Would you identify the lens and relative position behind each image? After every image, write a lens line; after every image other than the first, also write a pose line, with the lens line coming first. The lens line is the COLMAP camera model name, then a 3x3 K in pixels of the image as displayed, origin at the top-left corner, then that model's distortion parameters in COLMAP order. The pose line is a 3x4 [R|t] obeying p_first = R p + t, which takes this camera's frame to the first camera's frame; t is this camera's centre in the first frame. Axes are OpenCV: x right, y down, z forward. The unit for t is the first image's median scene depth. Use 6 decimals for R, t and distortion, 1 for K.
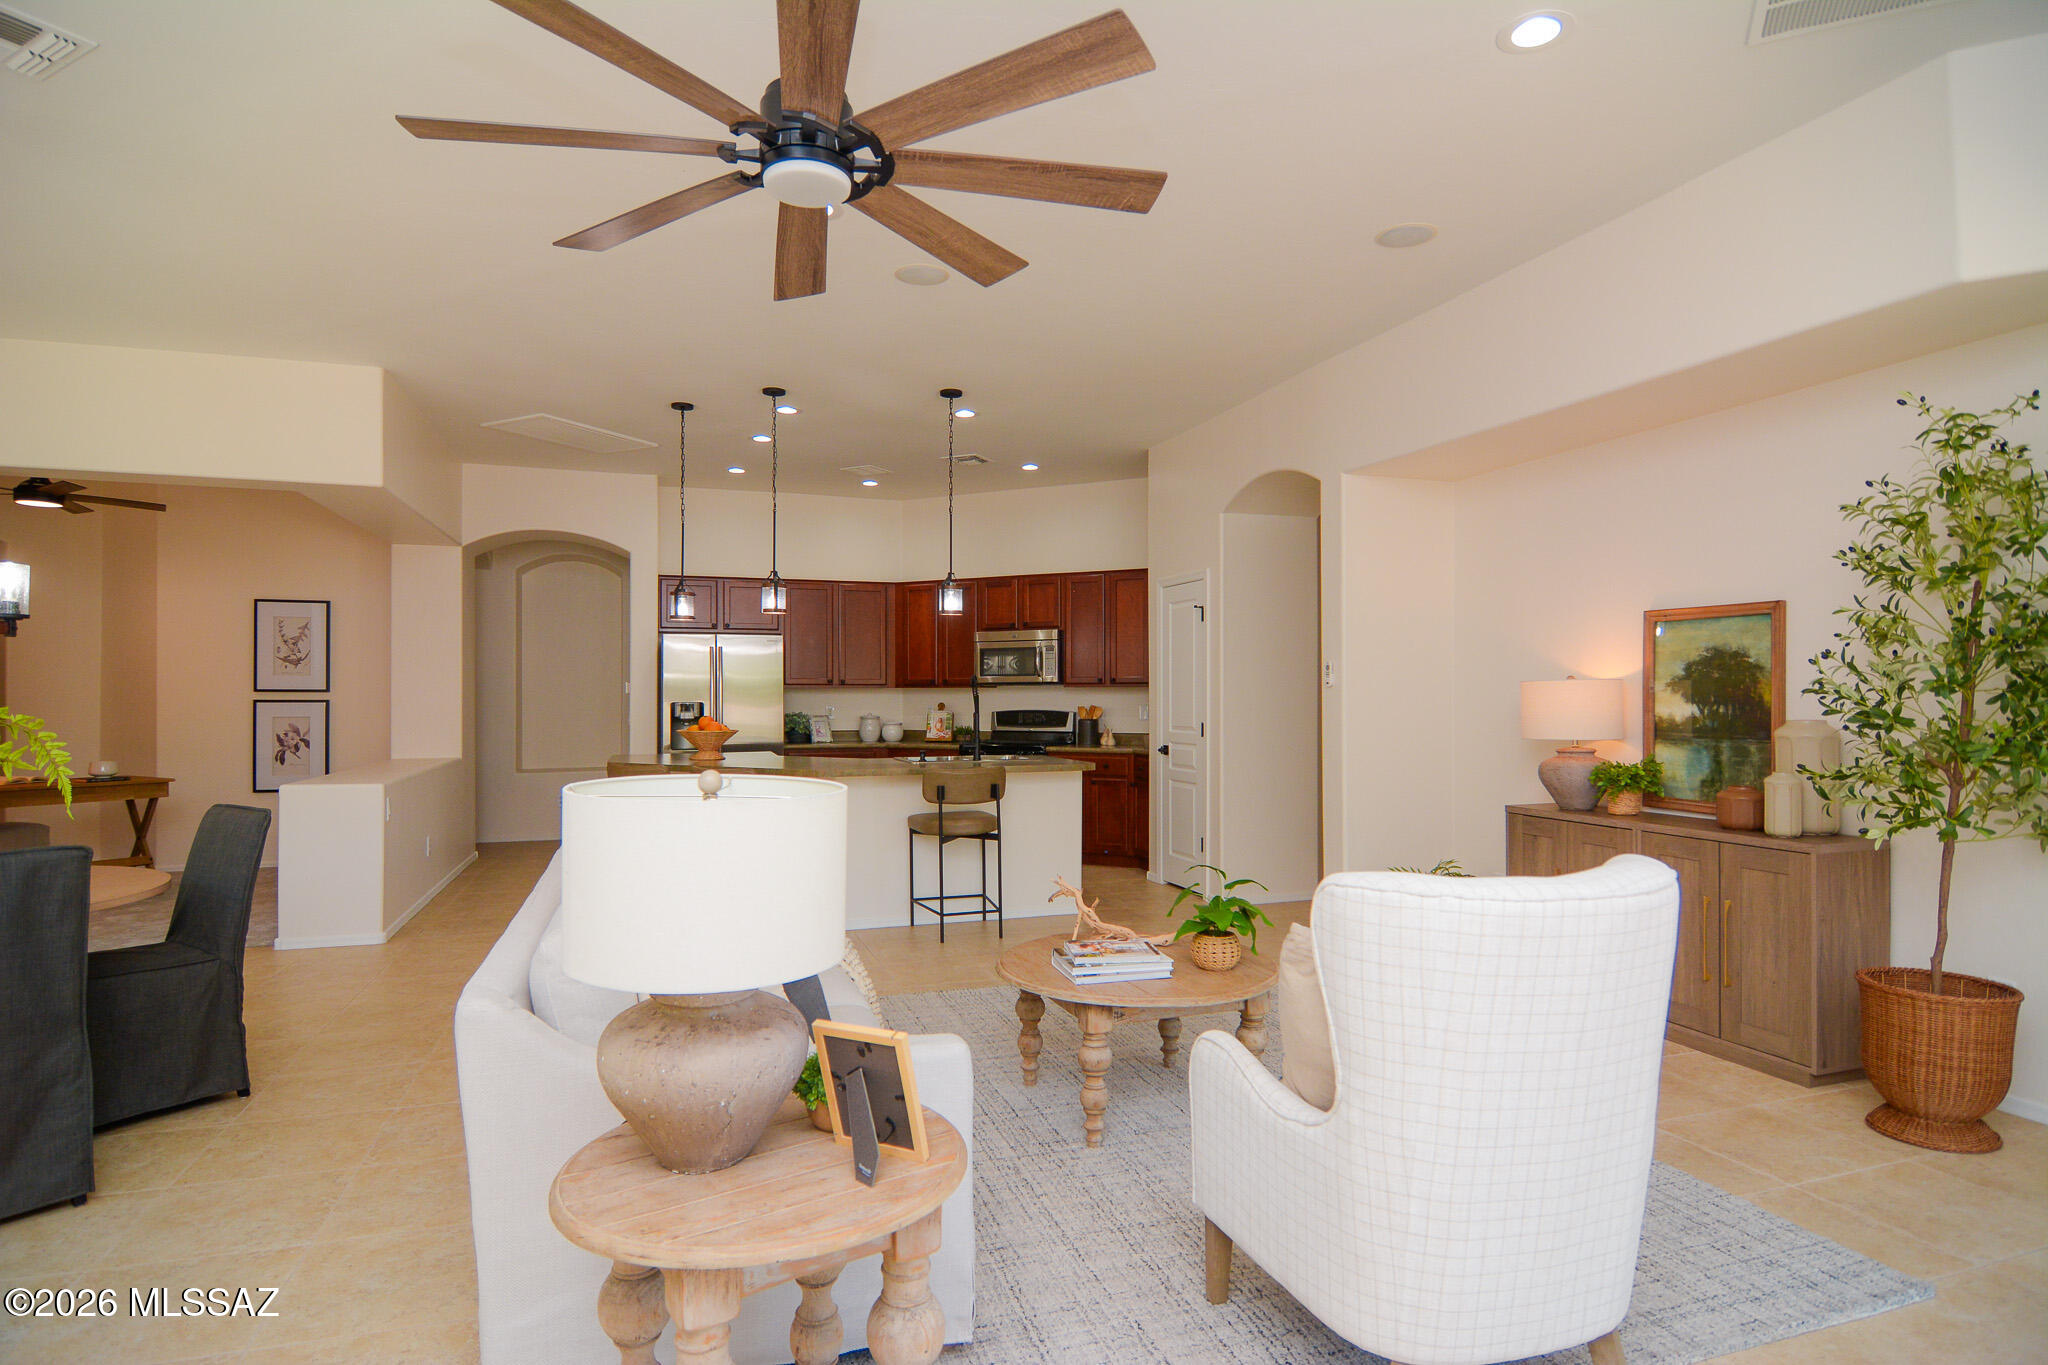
lens RADIAL K [[1100.0, 0, 1024.3], [0, 1100.0, 688.4], [0, 0, 1]] dist [-0.000562, -0.017905]
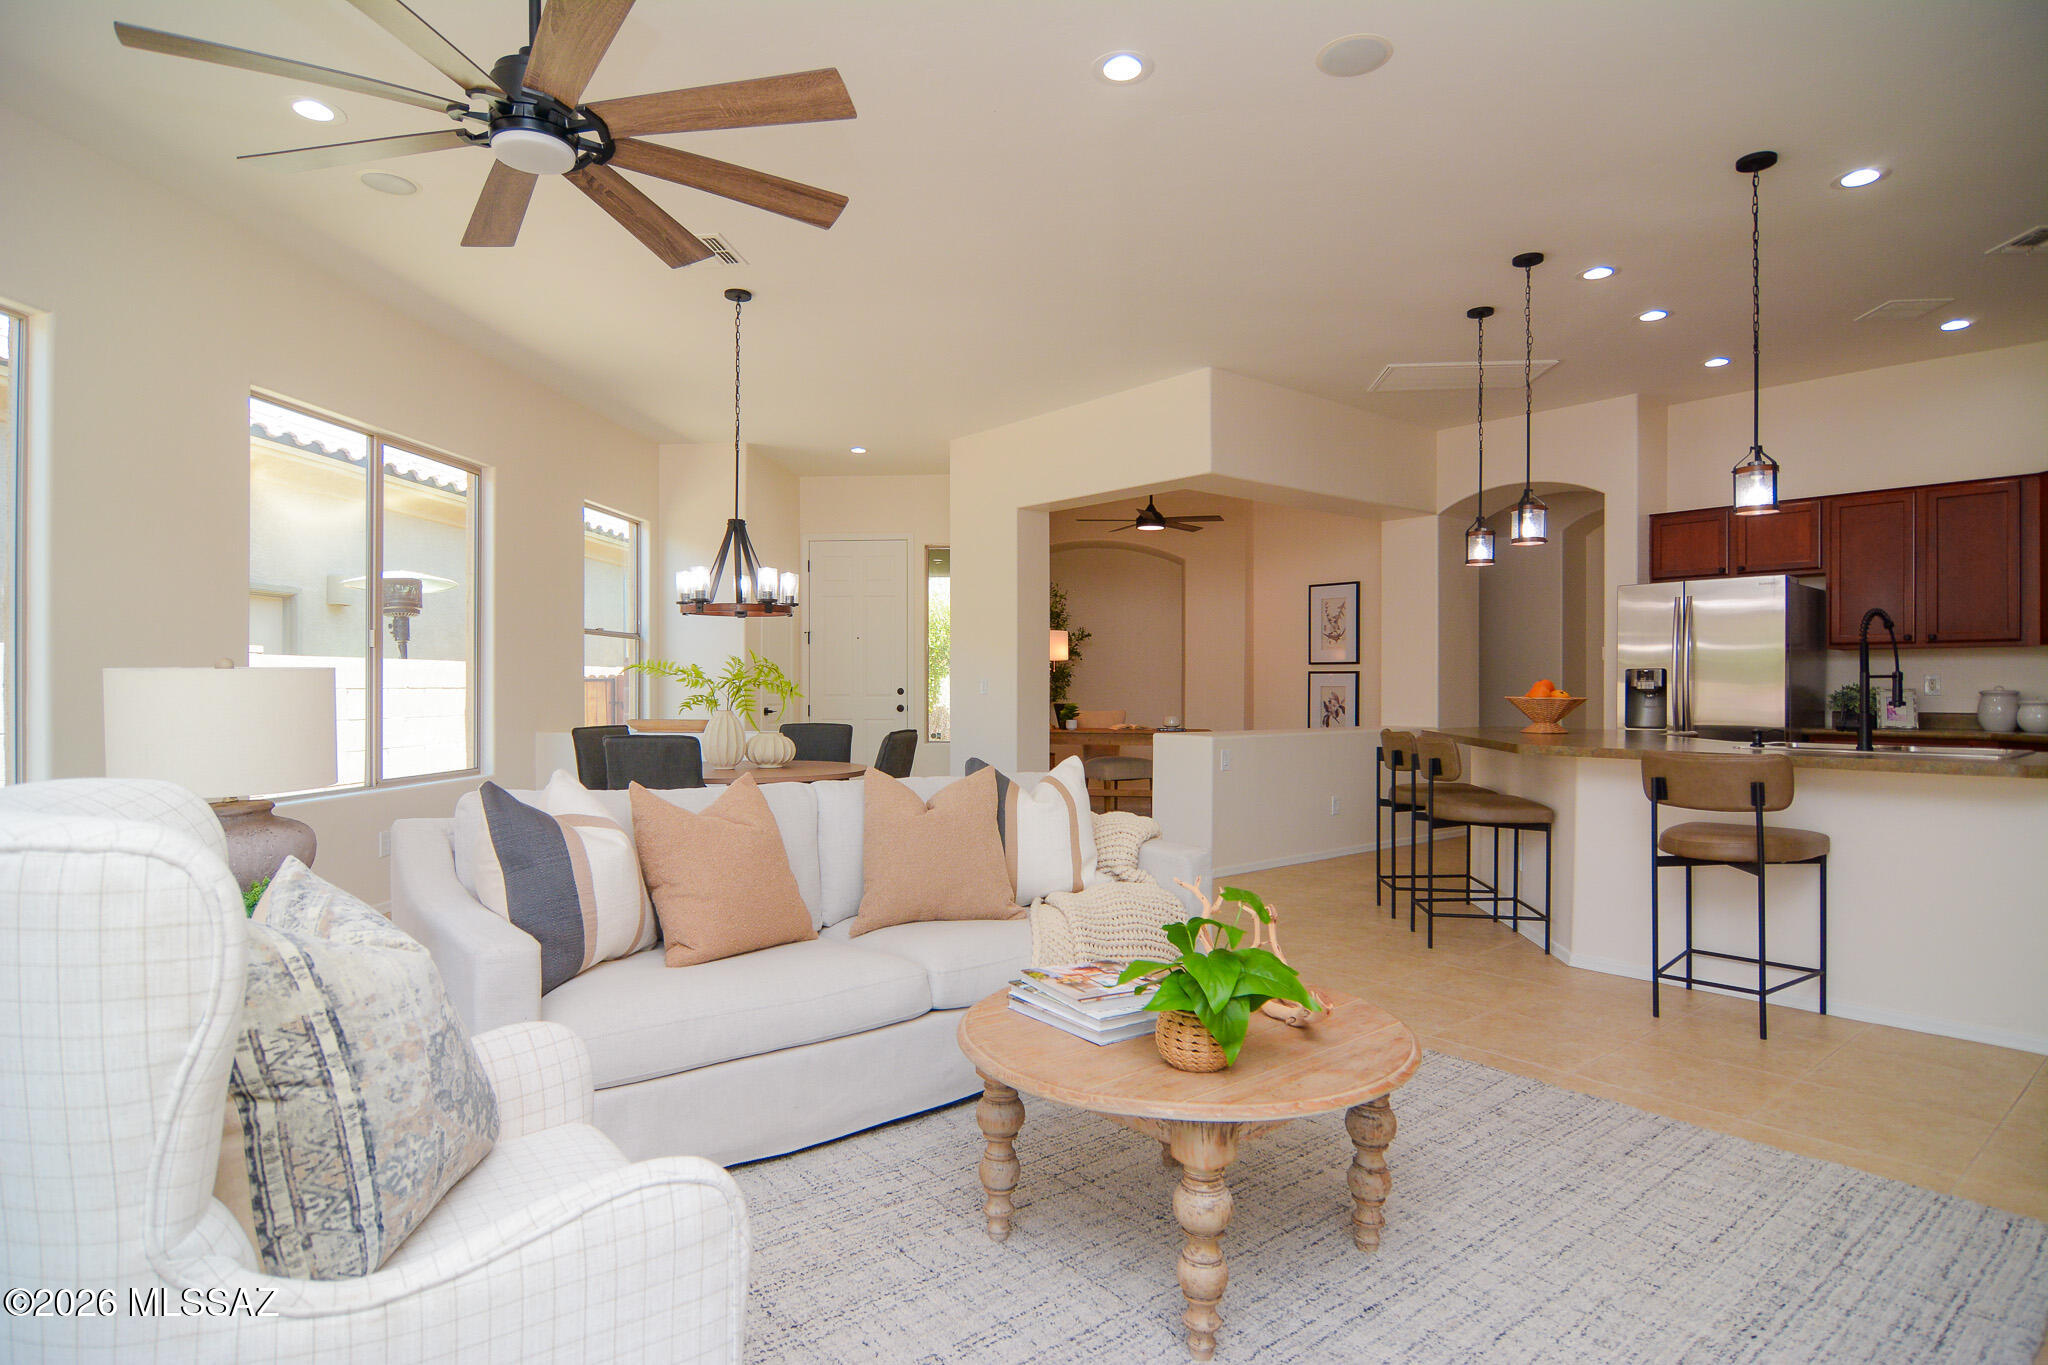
lens RADIAL K [[1100.0, 0, 1024.3], [0, 1100.0, 688.4], [0, 0, 1]] dist [-0.000562, -0.017905]
pose [[0.363388, 0.003376, -0.931632, 0.267783], [0.002198, 0.999988, 0.004481, 0.021639], [0.931635, -0.003676, 0.363376, 0.276271]]
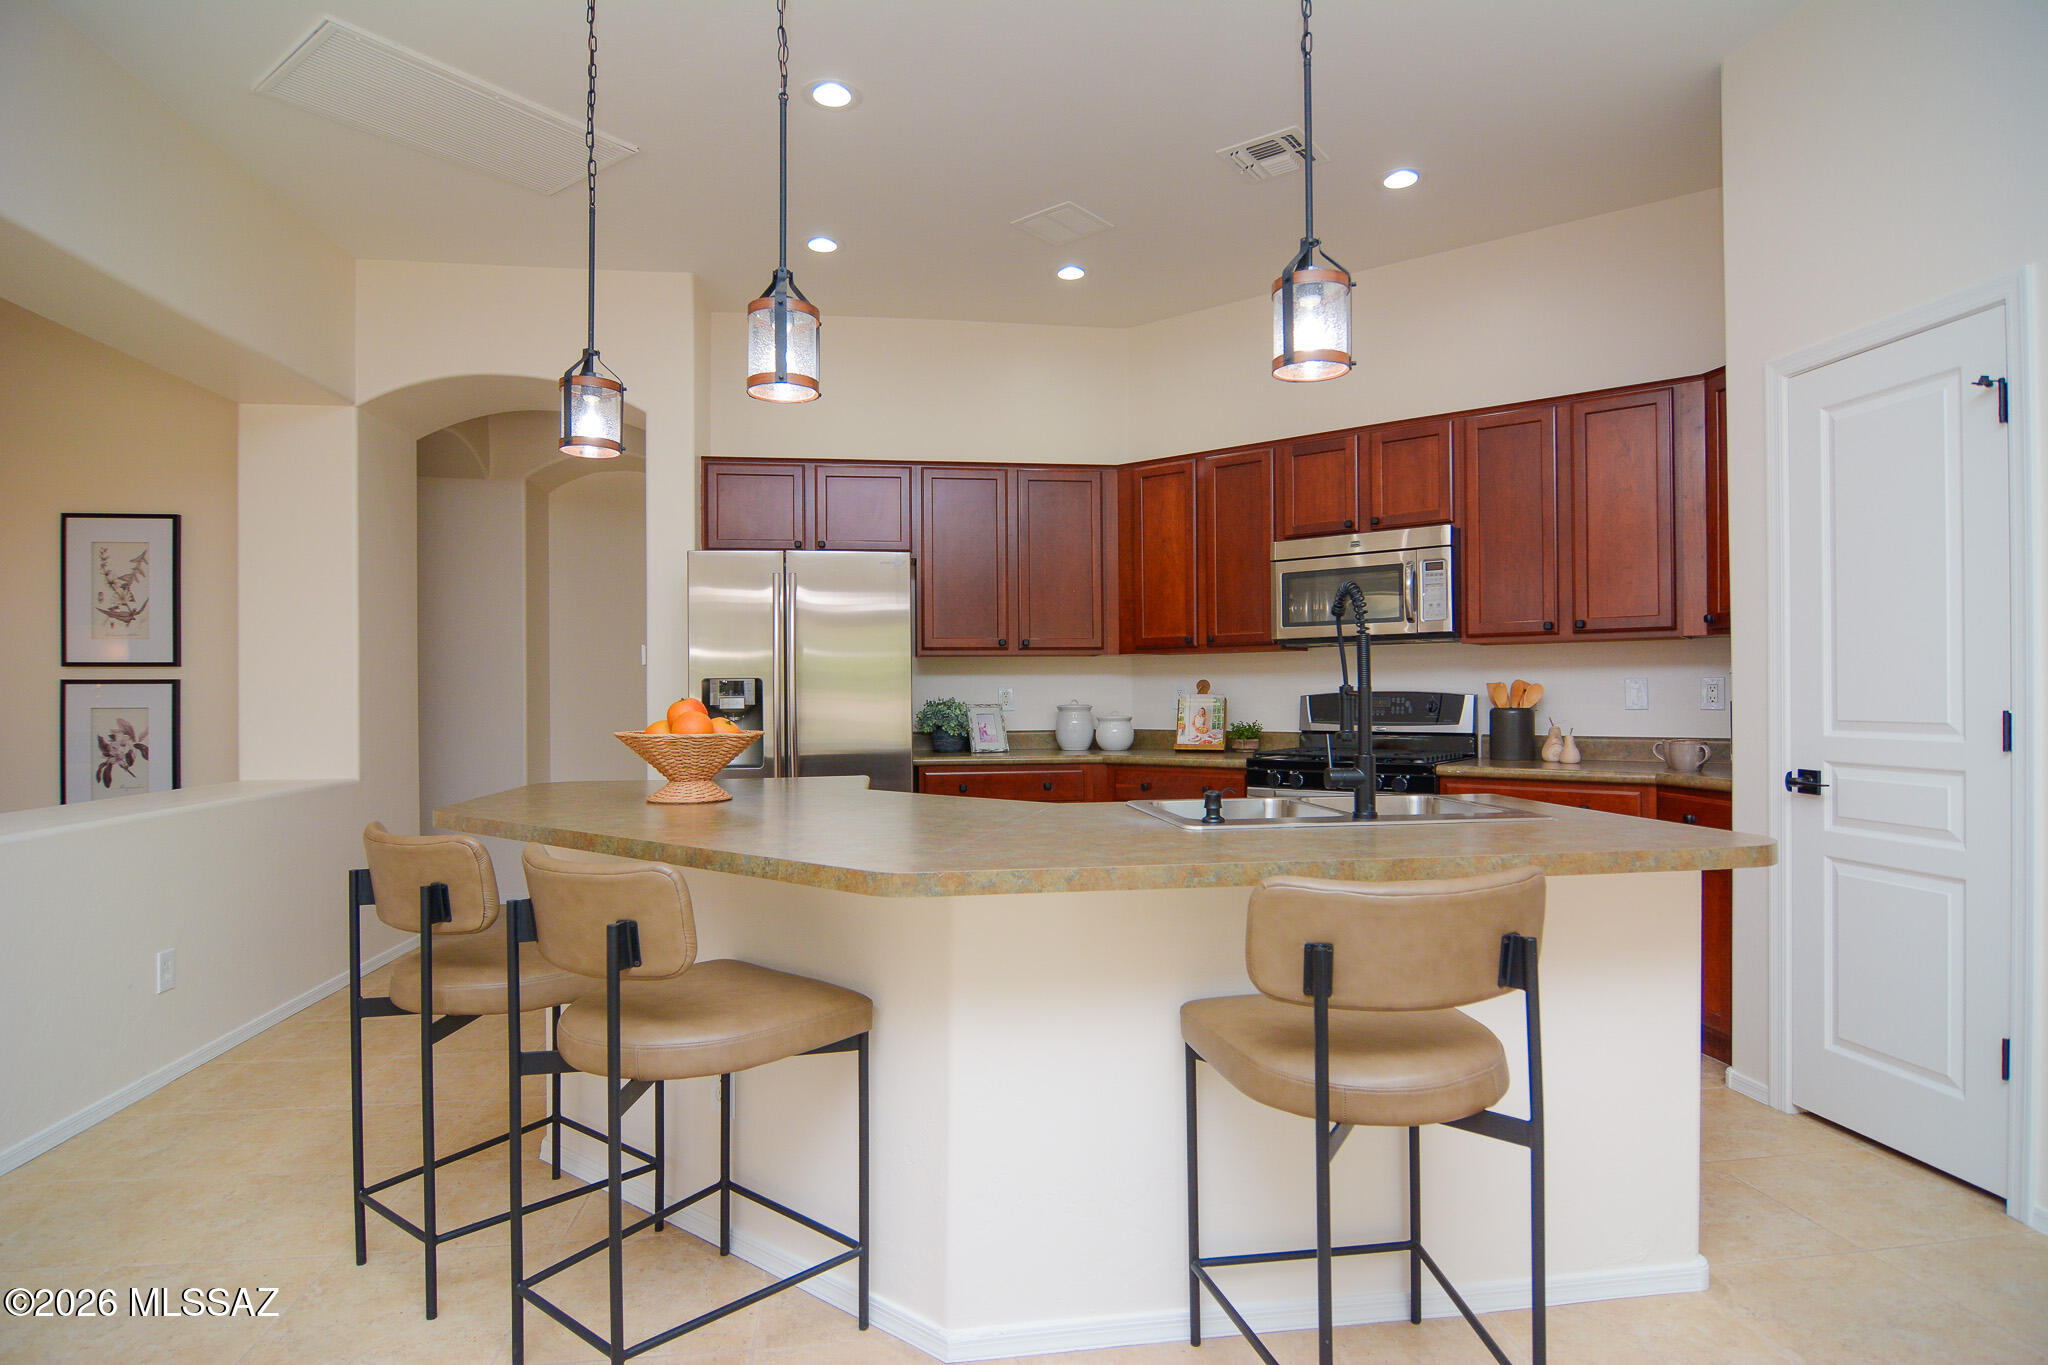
lens RADIAL K [[1100.0, 0, 1024.3], [0, 1100.0, 688.4], [0, 0, 1]] dist [-0.000562, -0.017905]
pose [[0.981434, -0.006658, -0.191683, -0.063401], [0.007017, 0.999975, 0.001196, 0.017339], [0.191670, -0.002519, 0.981456, 0.488286]]
